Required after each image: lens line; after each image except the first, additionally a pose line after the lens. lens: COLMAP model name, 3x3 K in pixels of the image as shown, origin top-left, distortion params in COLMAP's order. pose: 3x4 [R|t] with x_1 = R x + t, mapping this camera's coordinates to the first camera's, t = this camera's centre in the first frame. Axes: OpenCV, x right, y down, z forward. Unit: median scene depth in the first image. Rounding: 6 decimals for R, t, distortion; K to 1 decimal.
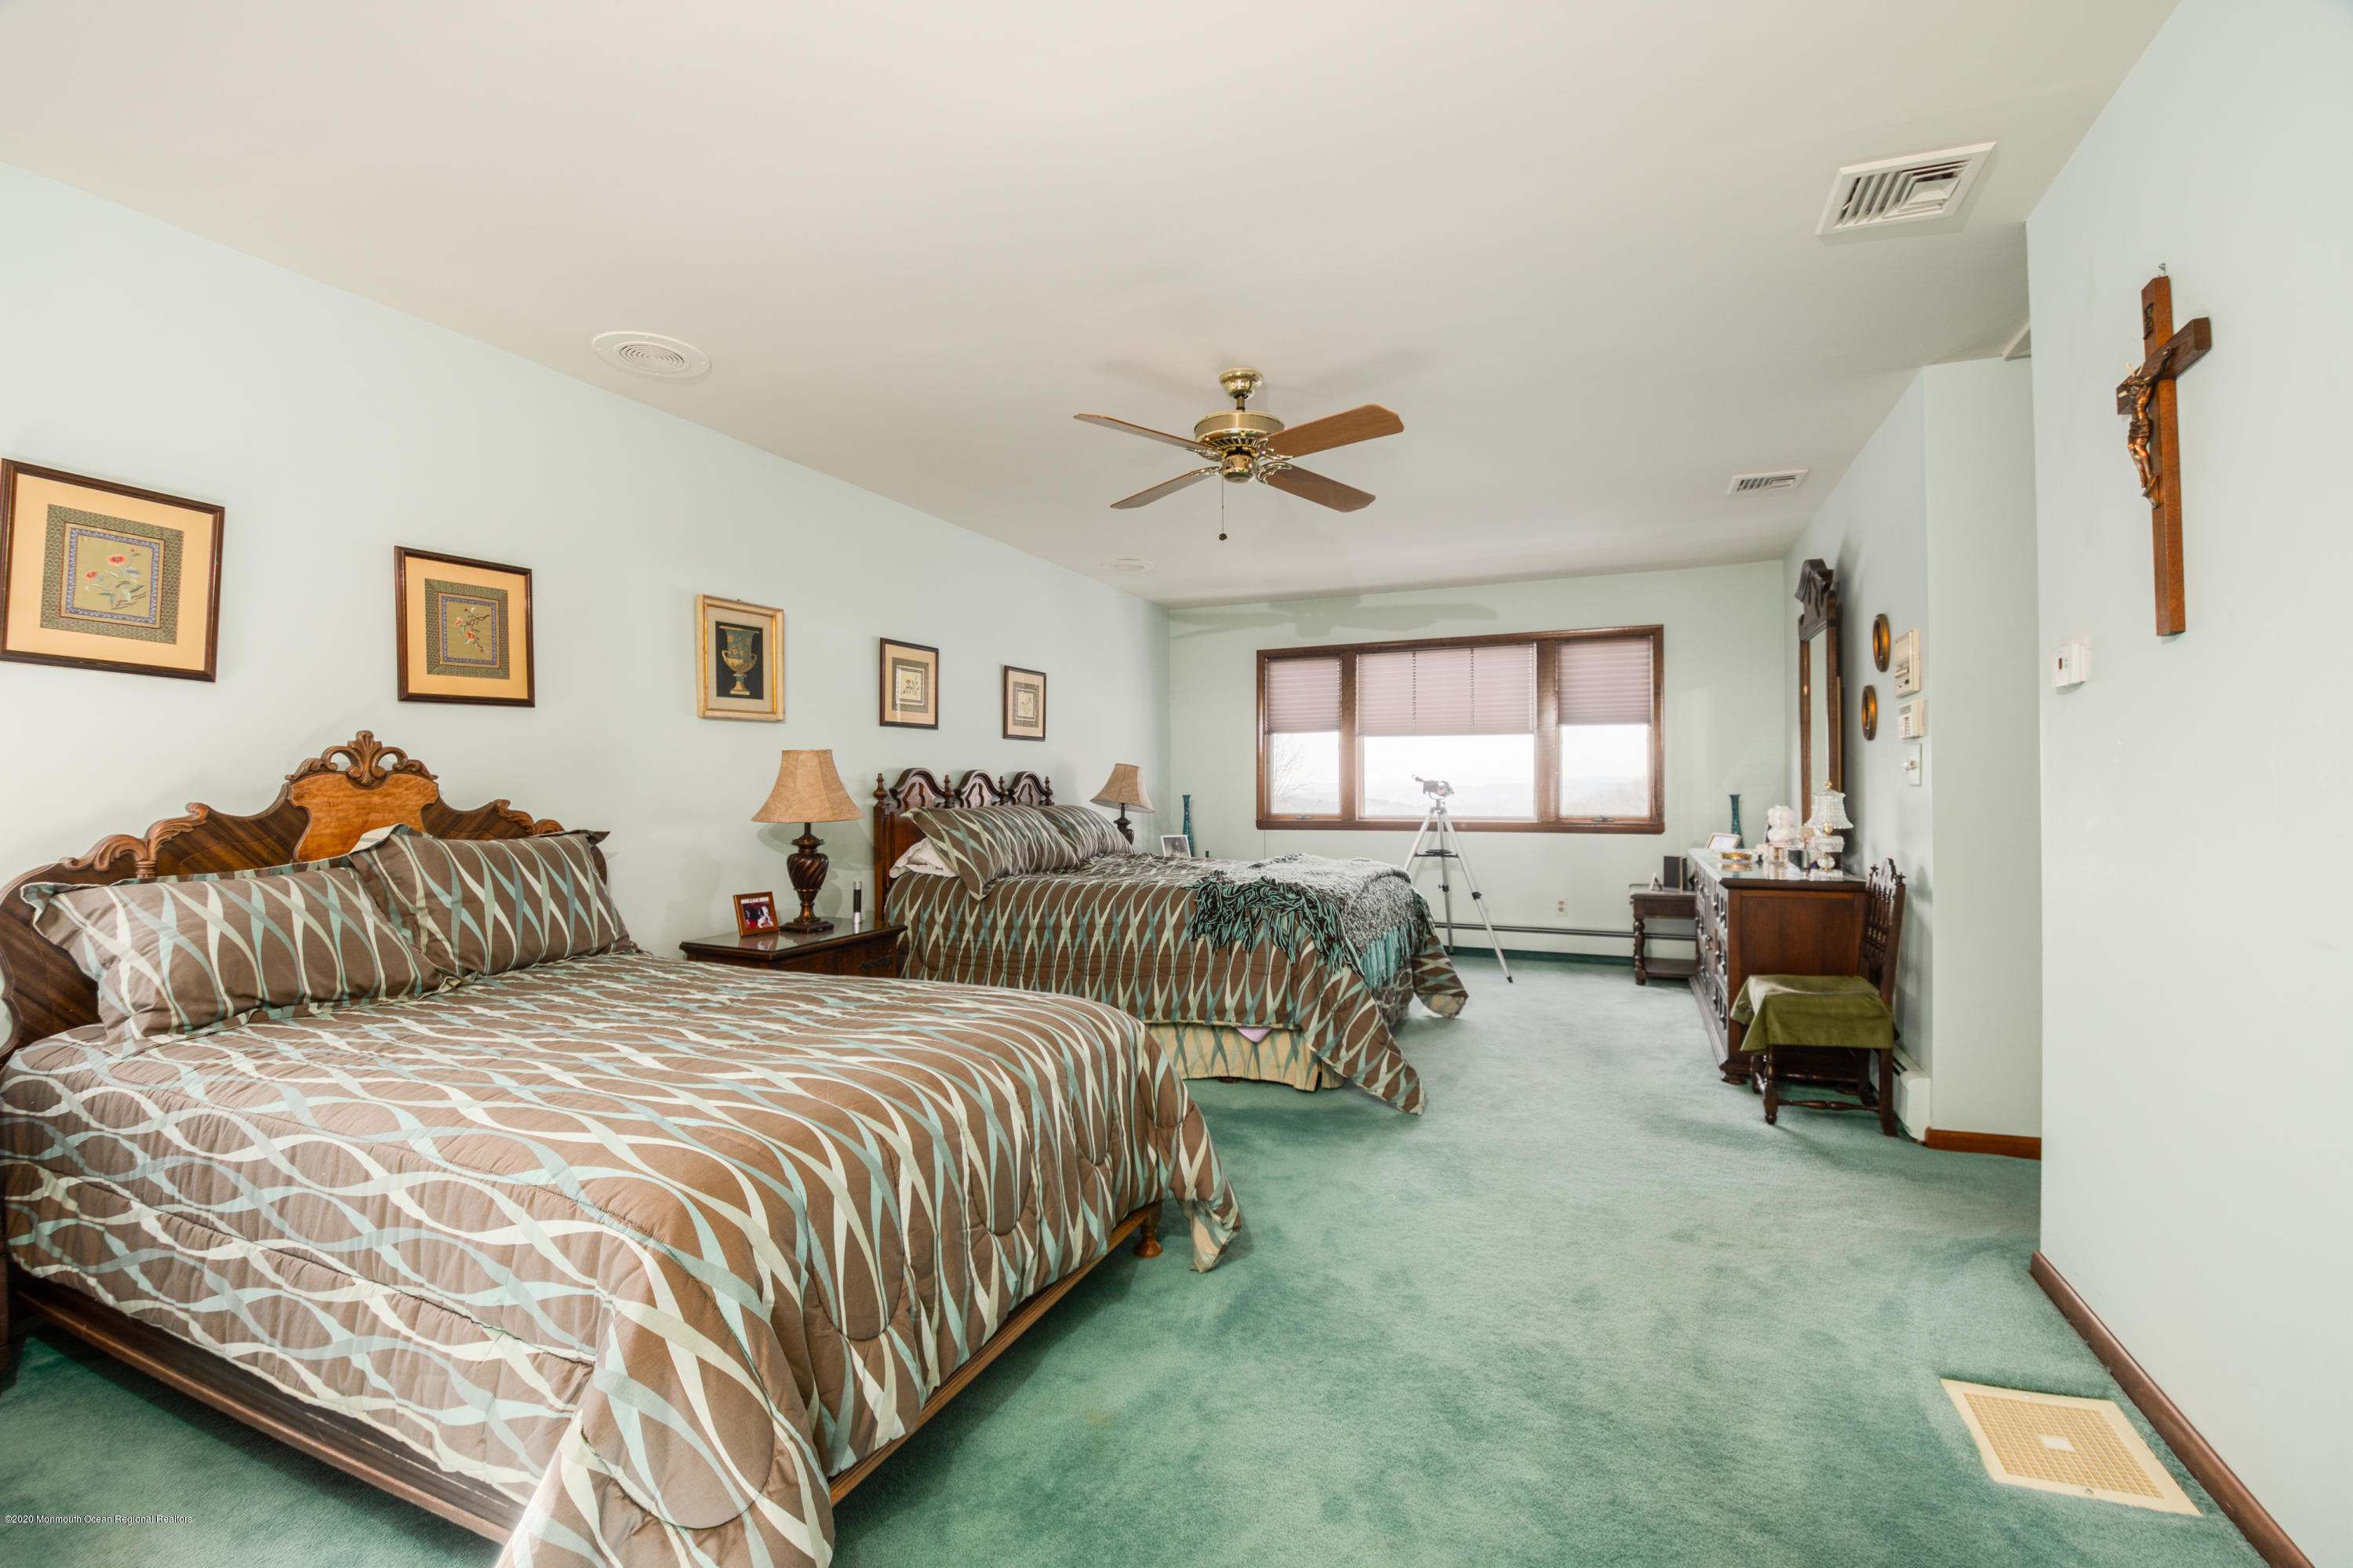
lens RADIAL K [[1064.7, 0, 1198.7], [0, 1064.7, 787.8], [0, 0, 1]] dist [0.004508, -0.017175]
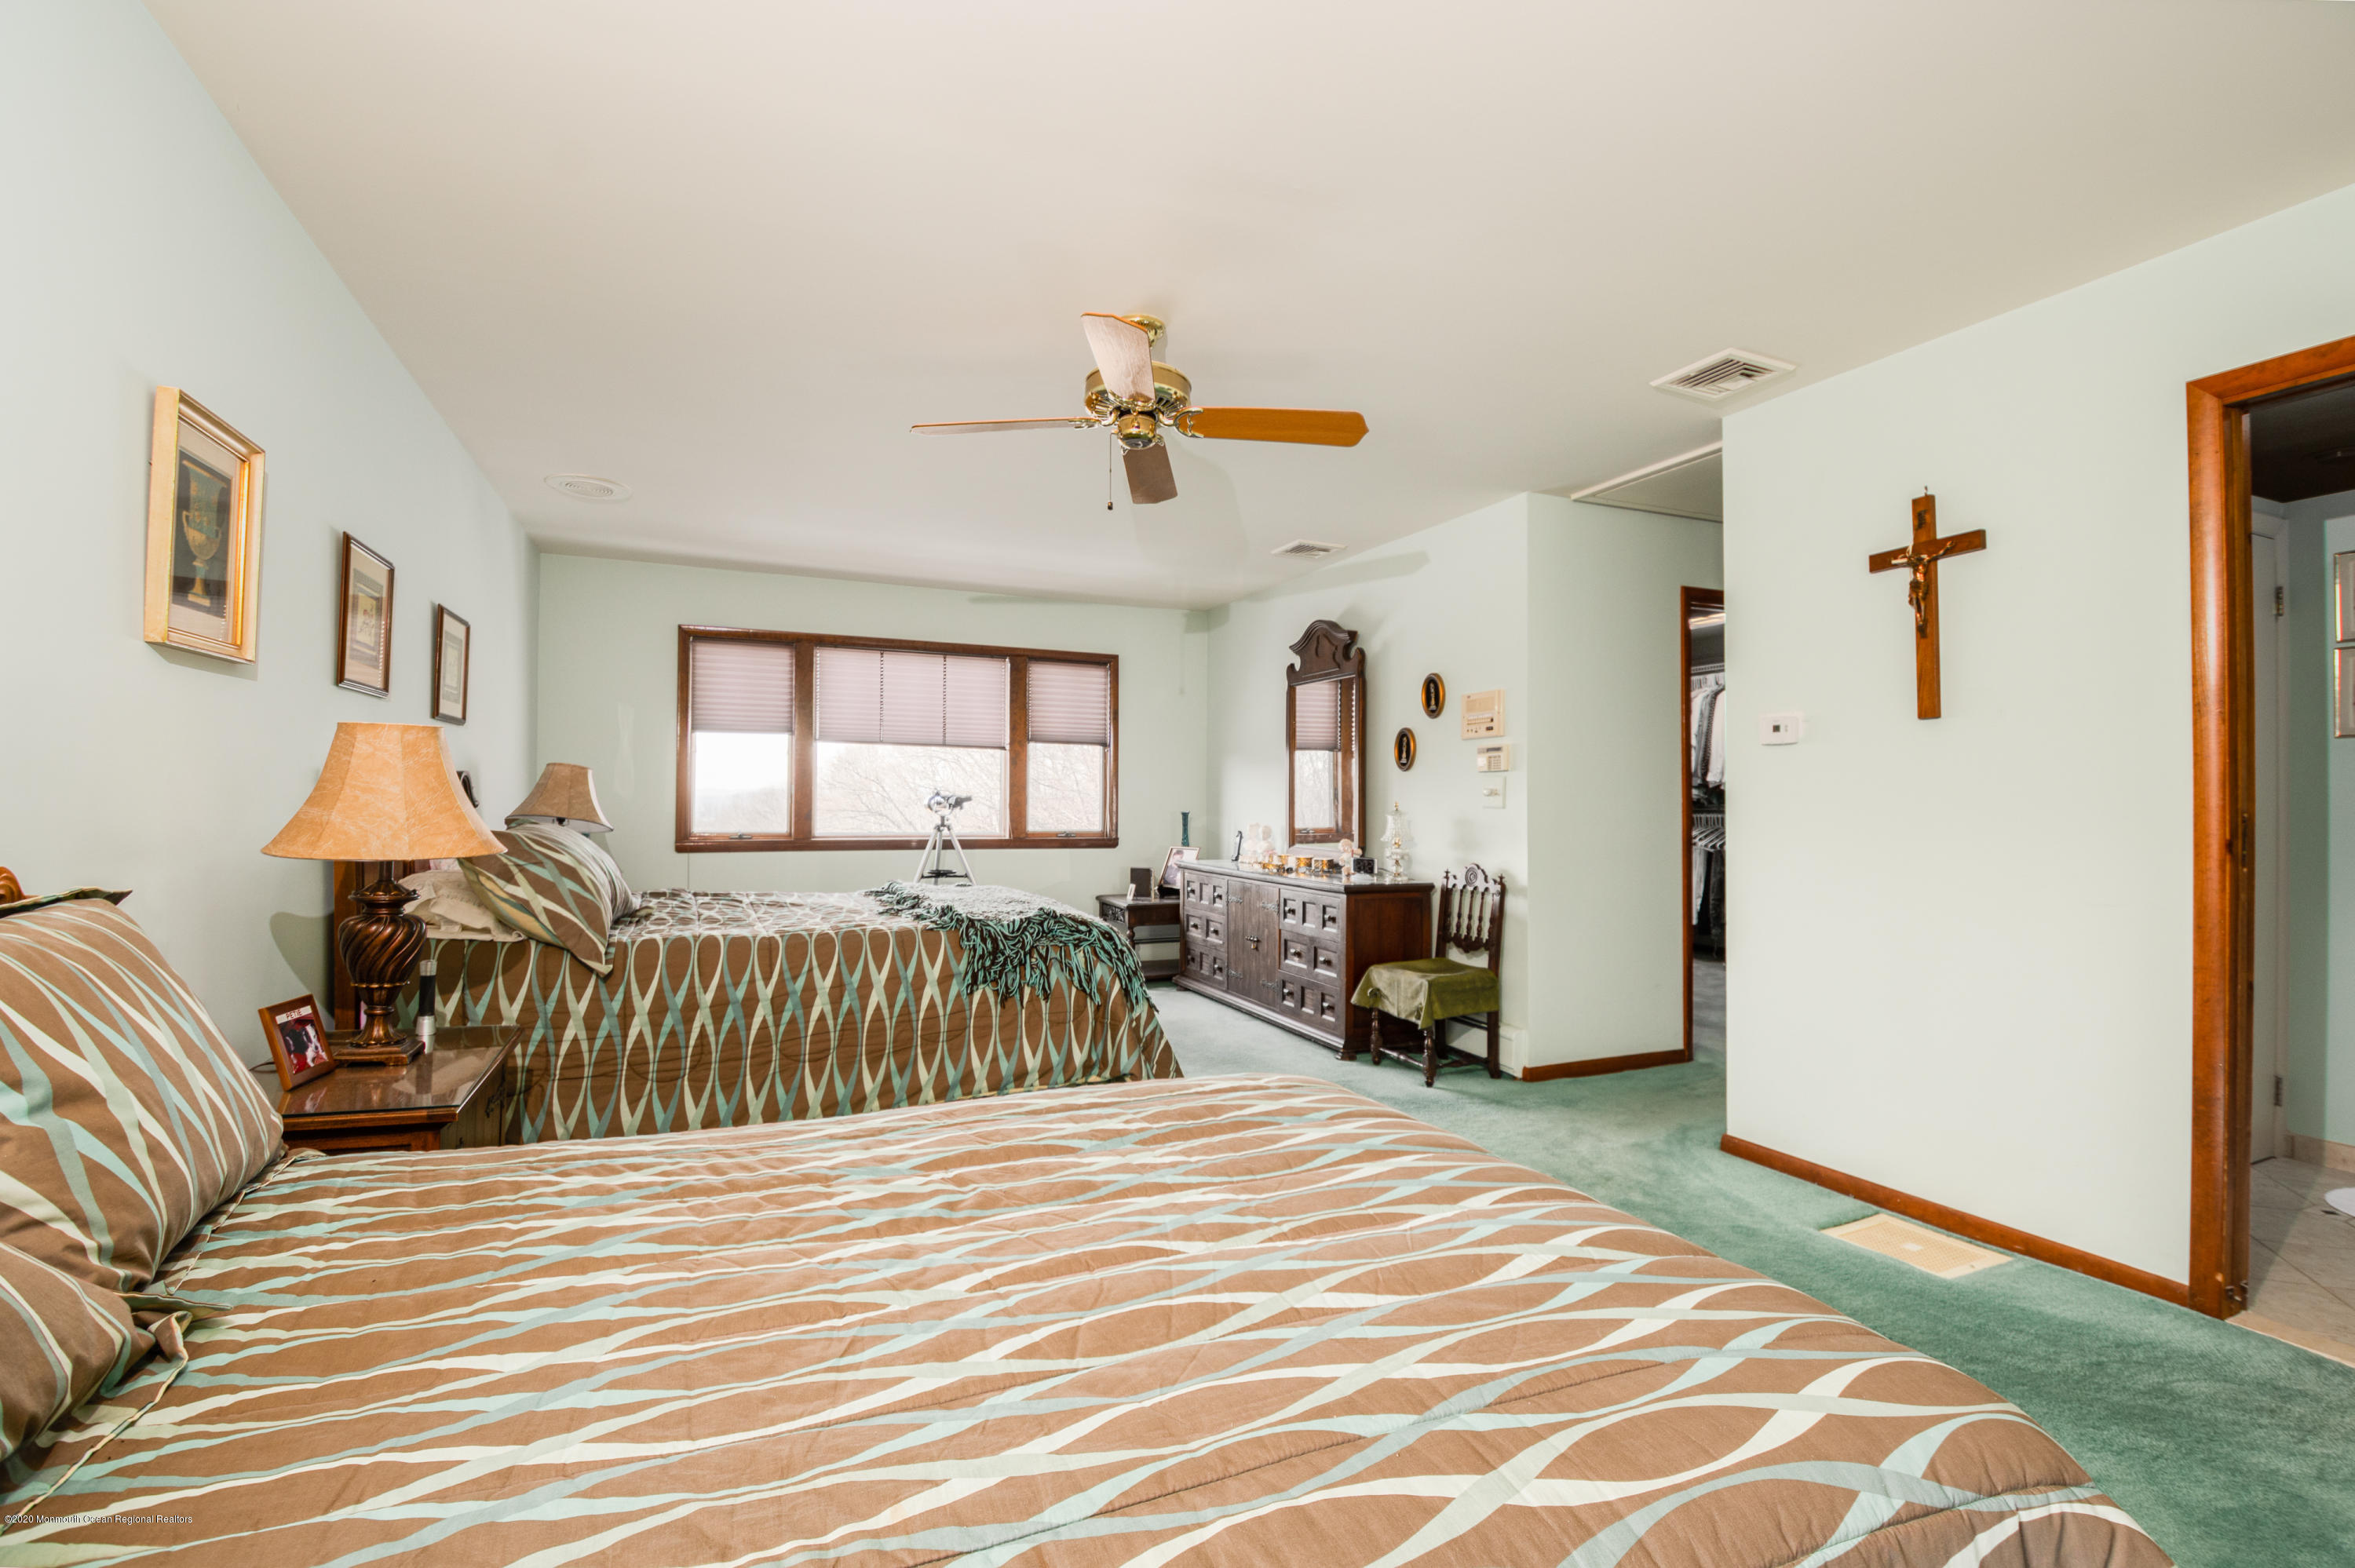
lens RADIAL K [[1065.4, 0, 1200.2], [0, 1065.4, 775.7], [0, 0, 1]] dist [0.004508, -0.017175]
pose [[0.680574, 0.028487, 0.732125, -0.487247], [-0.010797, 0.999525, -0.028856, 0.001339], [-0.732599, 0.011734, 0.680559, 0.336470]]
